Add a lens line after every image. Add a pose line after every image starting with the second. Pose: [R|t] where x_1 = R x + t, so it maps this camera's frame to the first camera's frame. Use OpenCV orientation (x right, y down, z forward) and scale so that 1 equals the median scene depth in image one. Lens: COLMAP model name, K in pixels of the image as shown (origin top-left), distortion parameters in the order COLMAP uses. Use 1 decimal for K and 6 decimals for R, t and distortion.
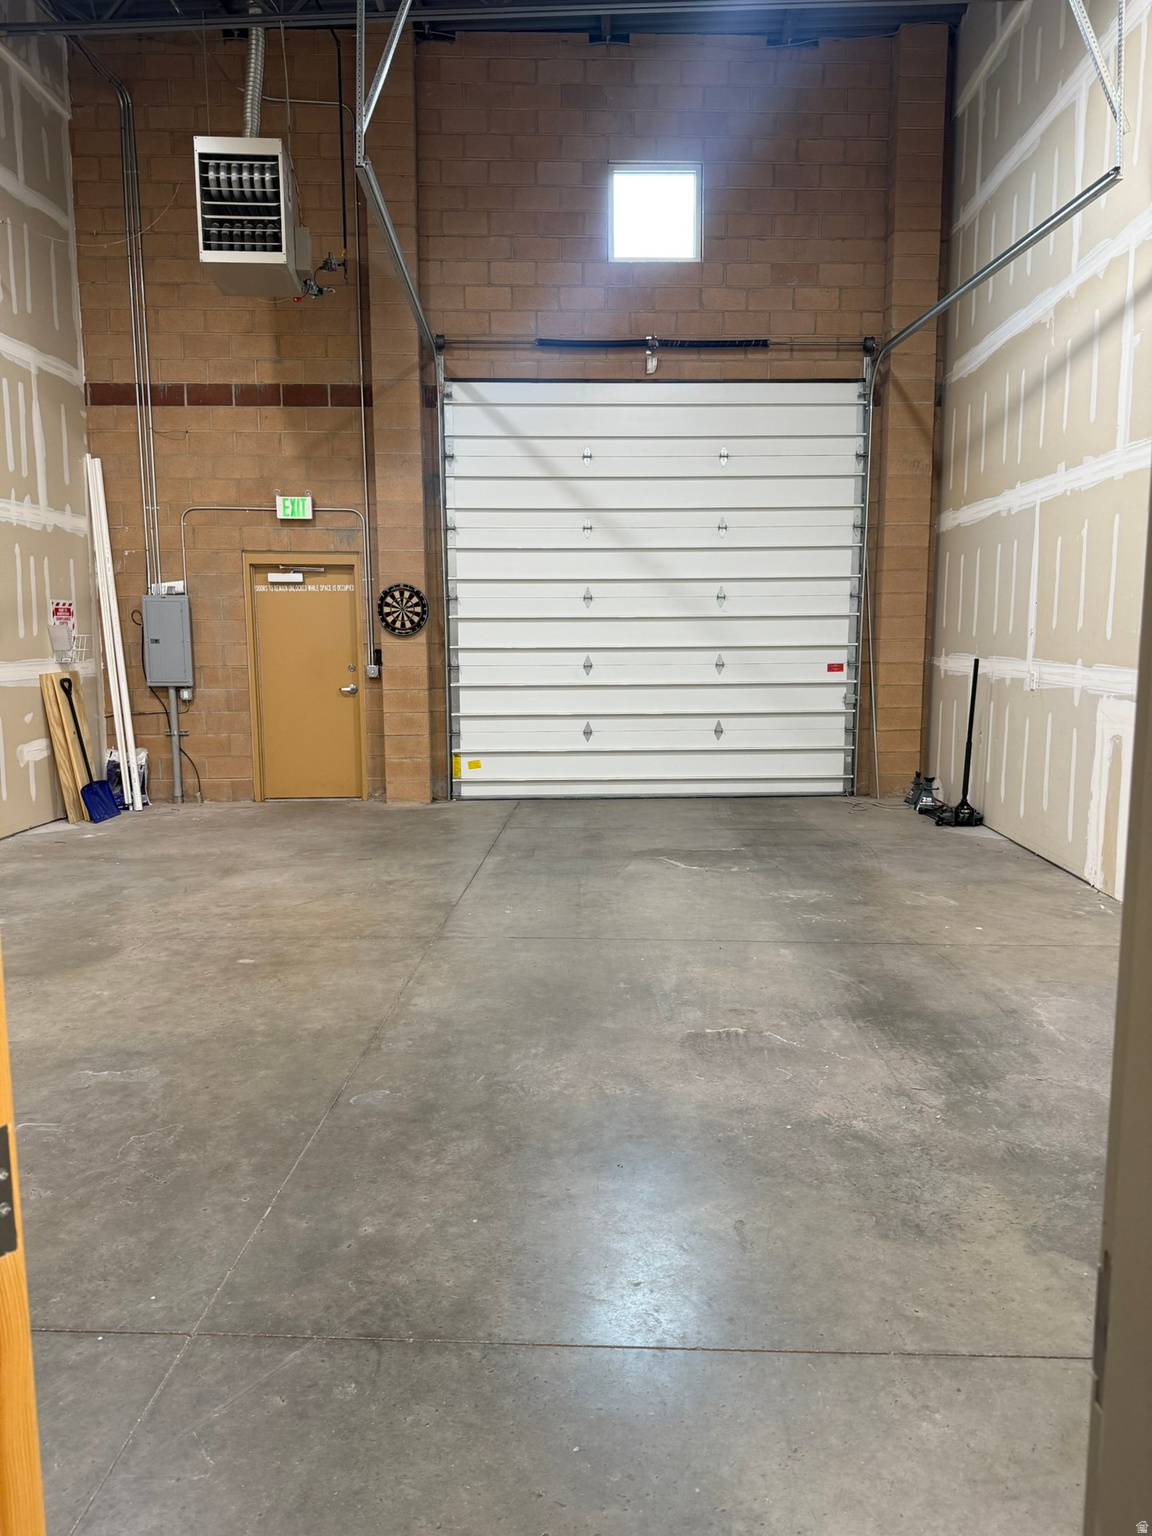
lens RADIAL K [[1079.7, 0, 576.0], [0, 1079.7, 768.0], [0, 0, 1]] dist [0.176188, -0.368787]
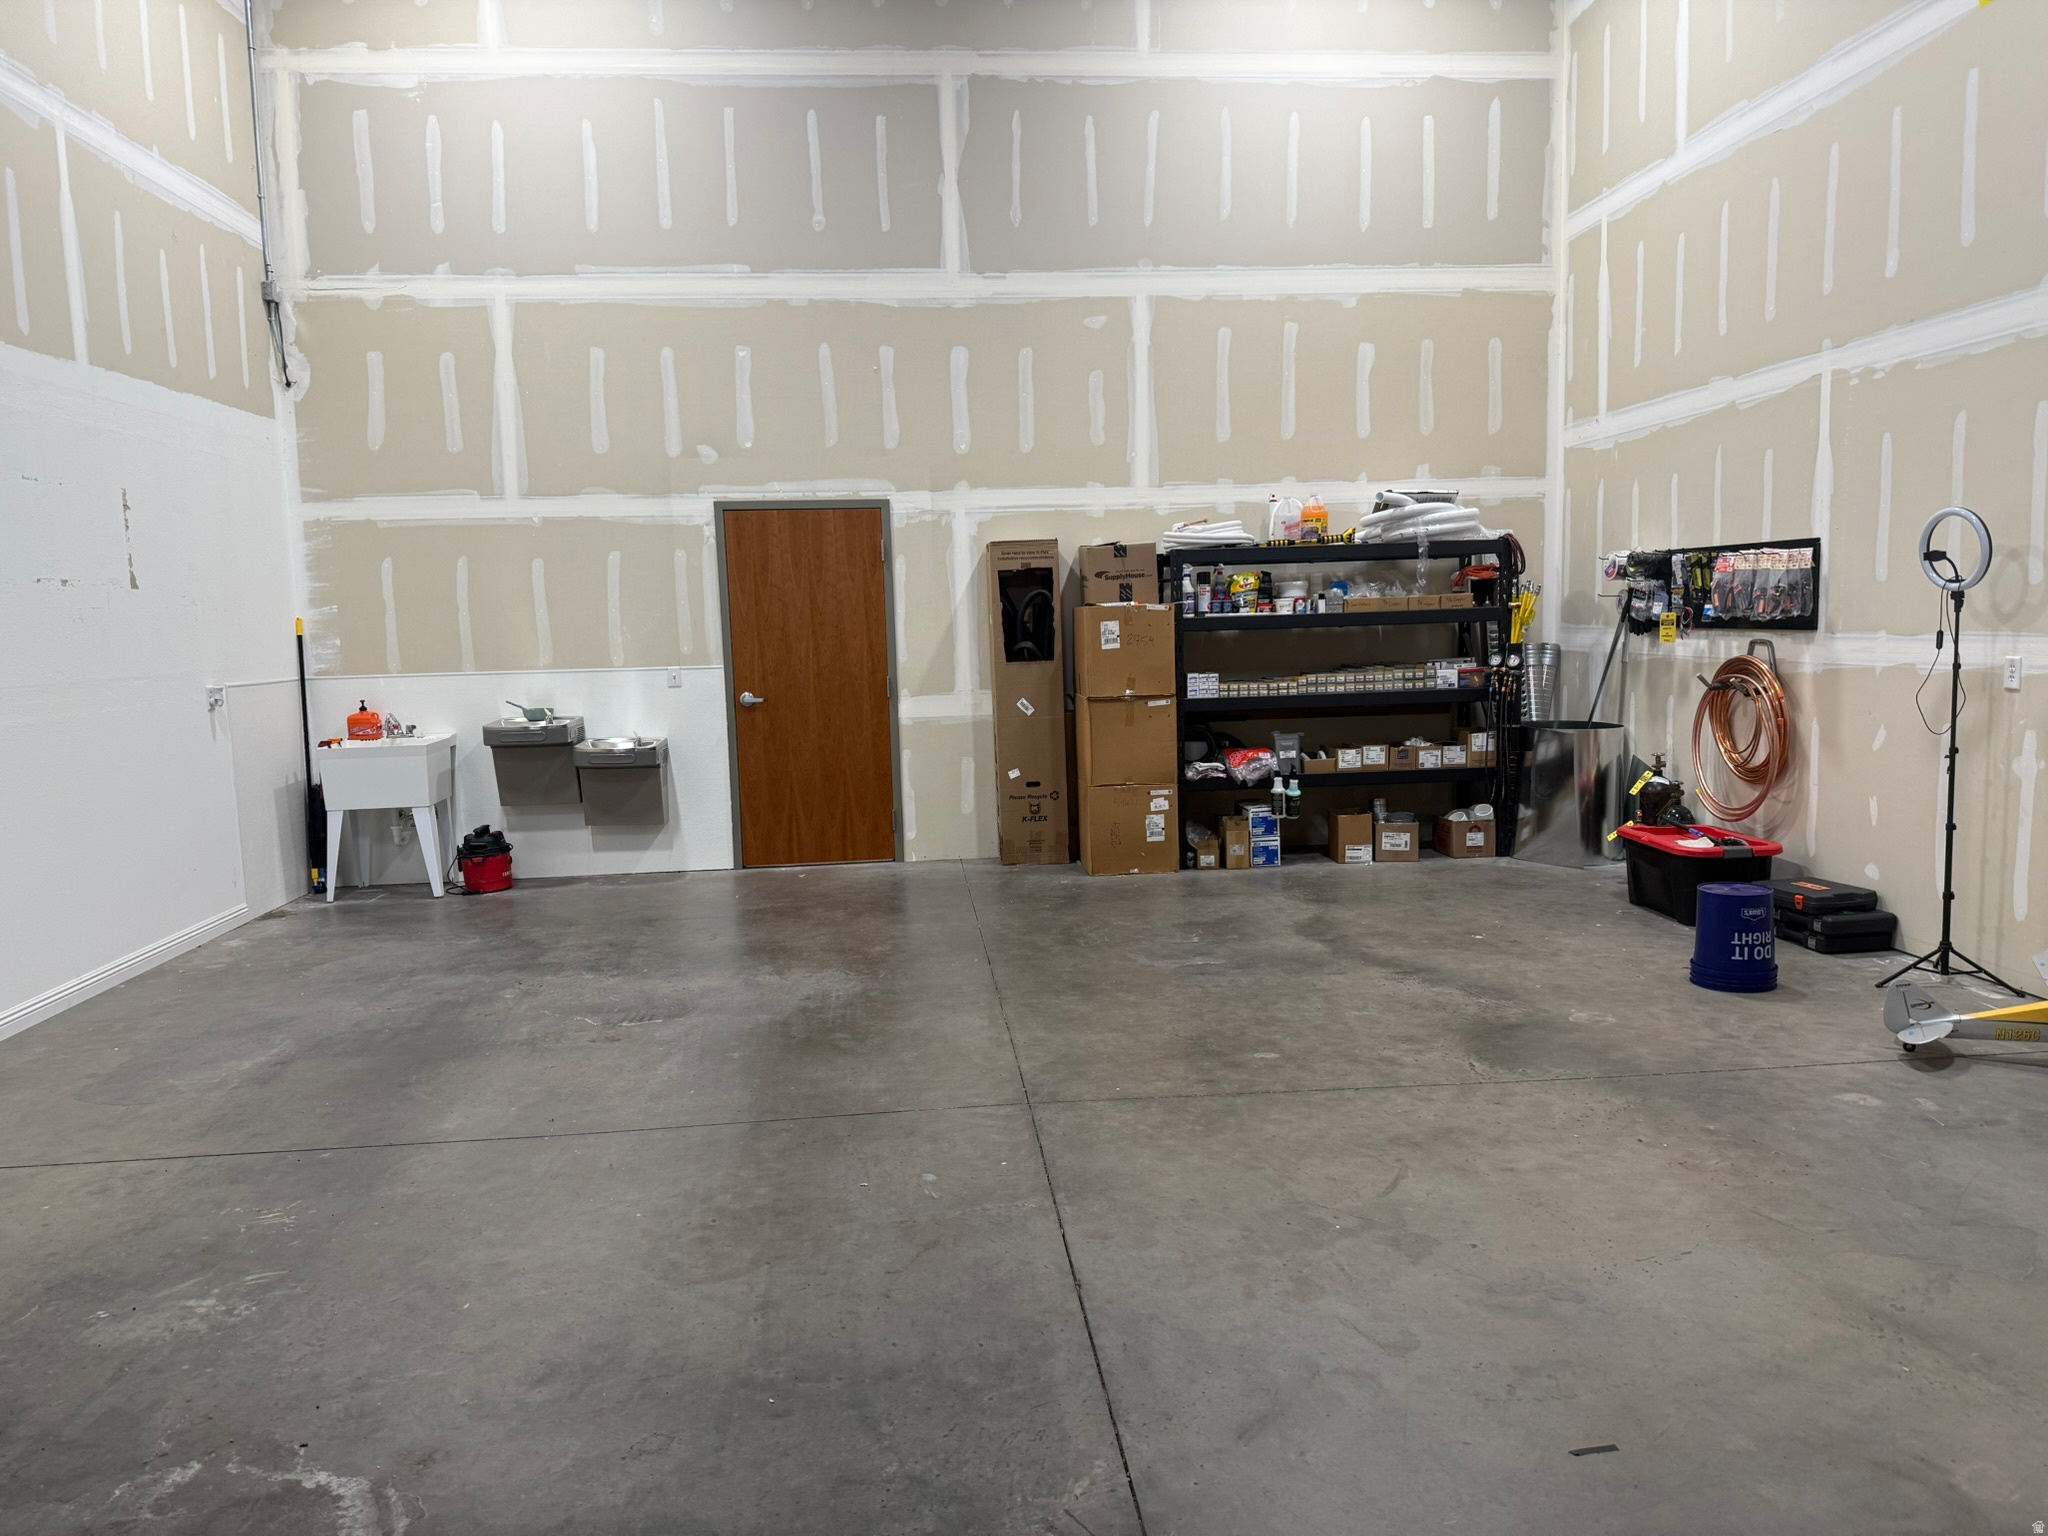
lens RADIAL K [[1439.6, 0, 1024.0], [0, 1439.6, 768.0], [0, 0, 1]] dist [0.176188, -0.368787]
pose [[-0.990530, 0.045672, -0.129477, -0.036603], [0.014617, 0.972768, 0.231320, -0.240132], [0.136516, 0.227237, -0.964223, 1.985727]]
